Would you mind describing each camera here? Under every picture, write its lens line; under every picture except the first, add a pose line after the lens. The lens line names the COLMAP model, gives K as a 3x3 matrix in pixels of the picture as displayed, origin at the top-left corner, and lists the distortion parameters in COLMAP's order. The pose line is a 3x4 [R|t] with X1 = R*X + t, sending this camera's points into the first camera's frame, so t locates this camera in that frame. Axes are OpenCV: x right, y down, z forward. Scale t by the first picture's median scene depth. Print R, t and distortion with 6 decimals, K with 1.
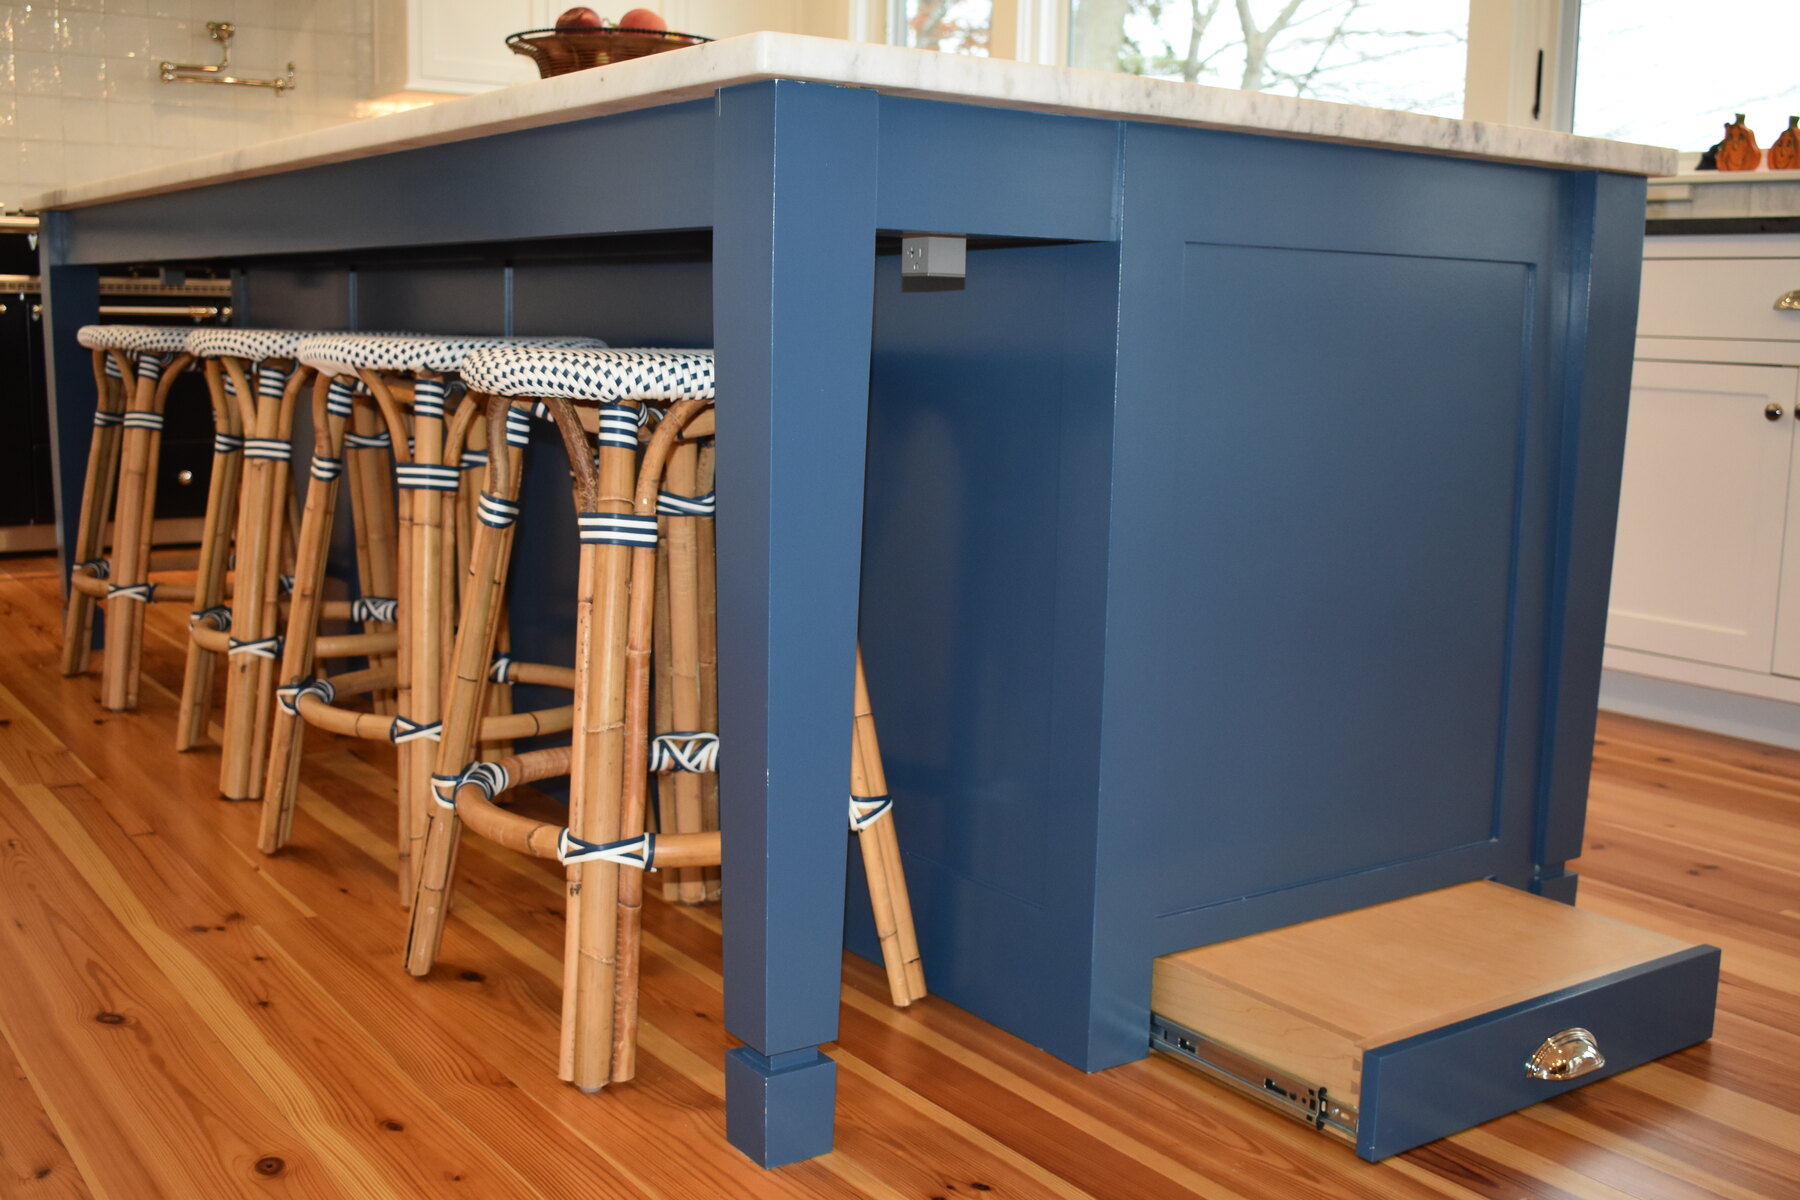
lens RADIAL K [[1880.9, 0, 900.0], [0, 1880.9, 600.0], [0, 0, 1]] dist [-0.061041, 0.005690]
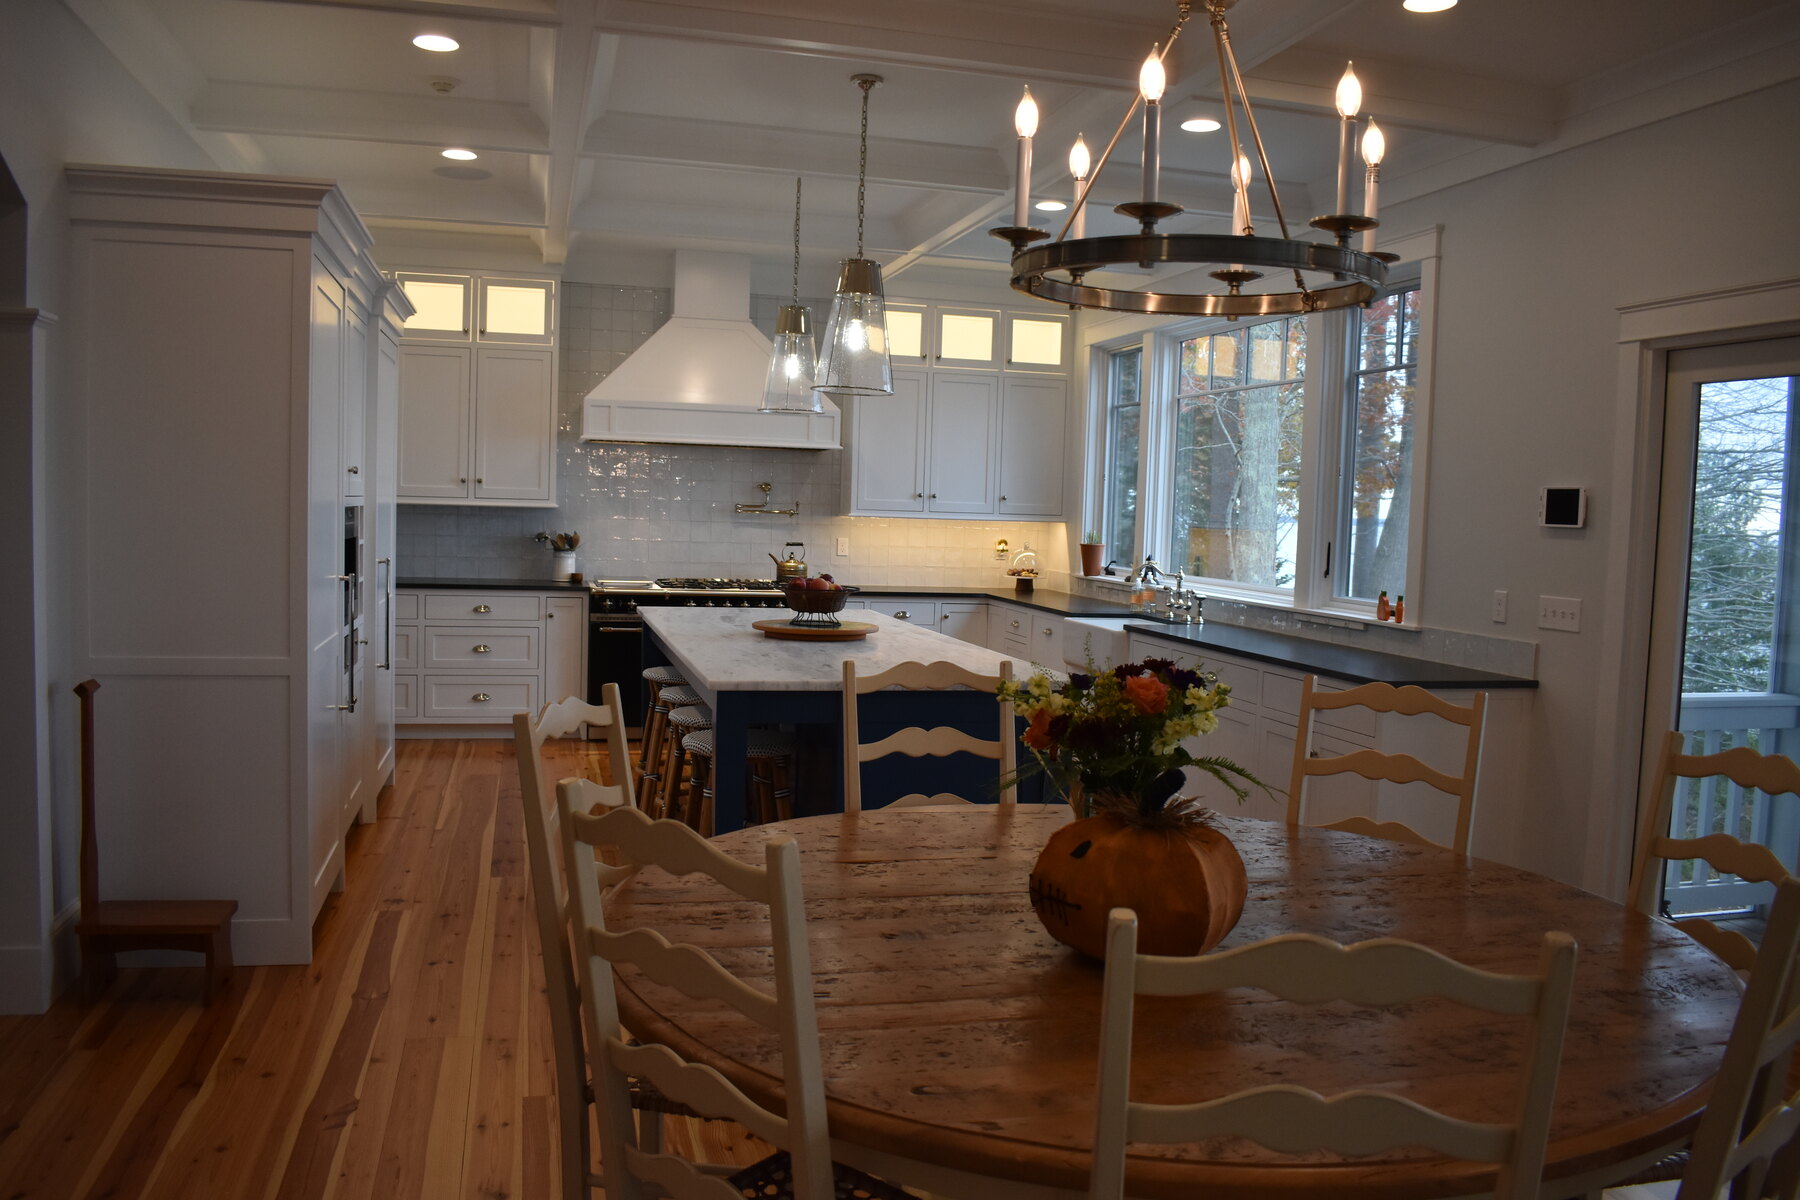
lens RADIAL K [[1419.3, 0, 898.5], [0, 1419.3, 609.1], [0, 0, 1]] dist [-0.087250, 0.005096]
pose [[0.937299, 0.033633, -0.346900, 0.789982], [-0.064437, 0.994897, -0.077645, -0.145260], [0.342518, 0.095129, 0.934683, -0.996800]]
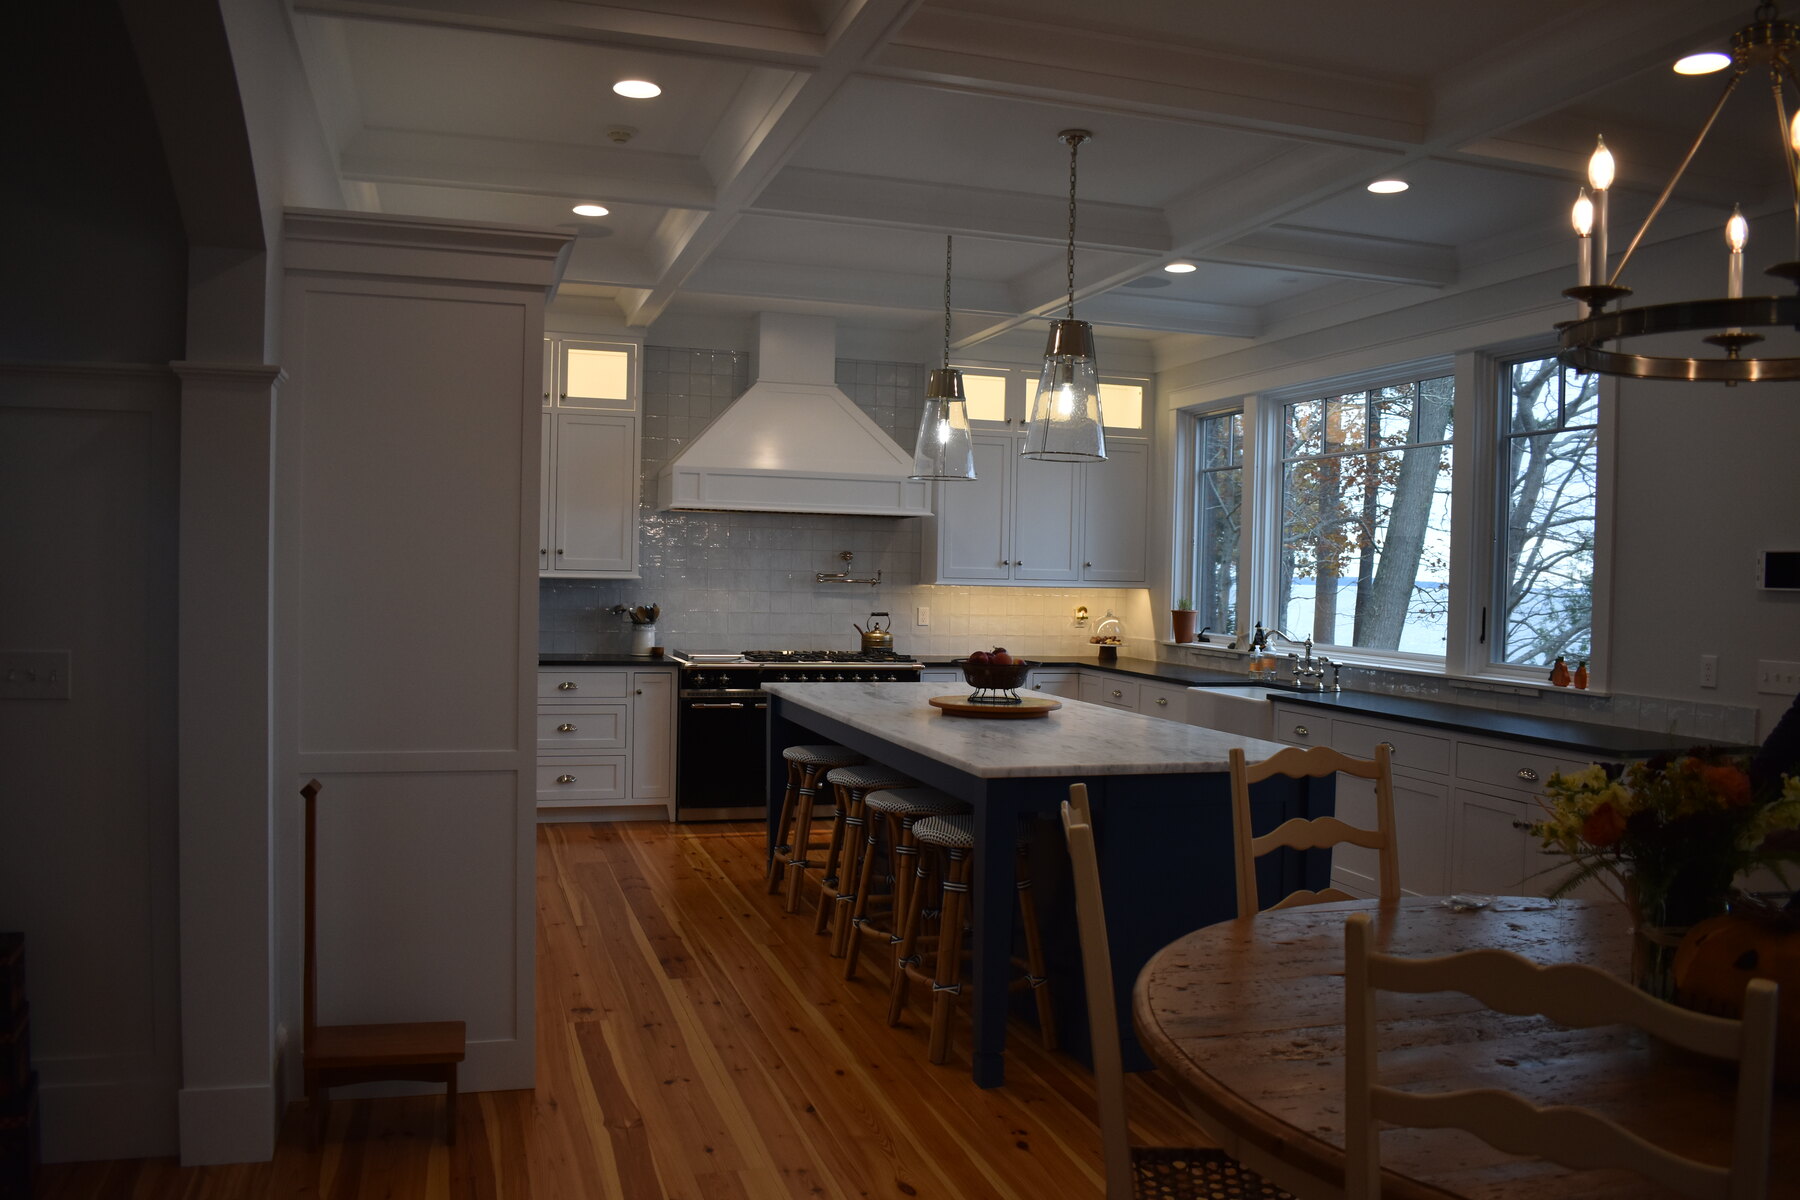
lens RADIAL K [[1419.3, 0, 898.5], [0, 1419.3, 609.1], [0, 0, 1]] dist [-0.087250, 0.005096]
pose [[0.953610, 0.007038, -0.300961, 0.361536], [-0.046737, 0.991067, -0.124910, -0.150538], [0.297394, 0.133181, 0.945420, -1.029495]]
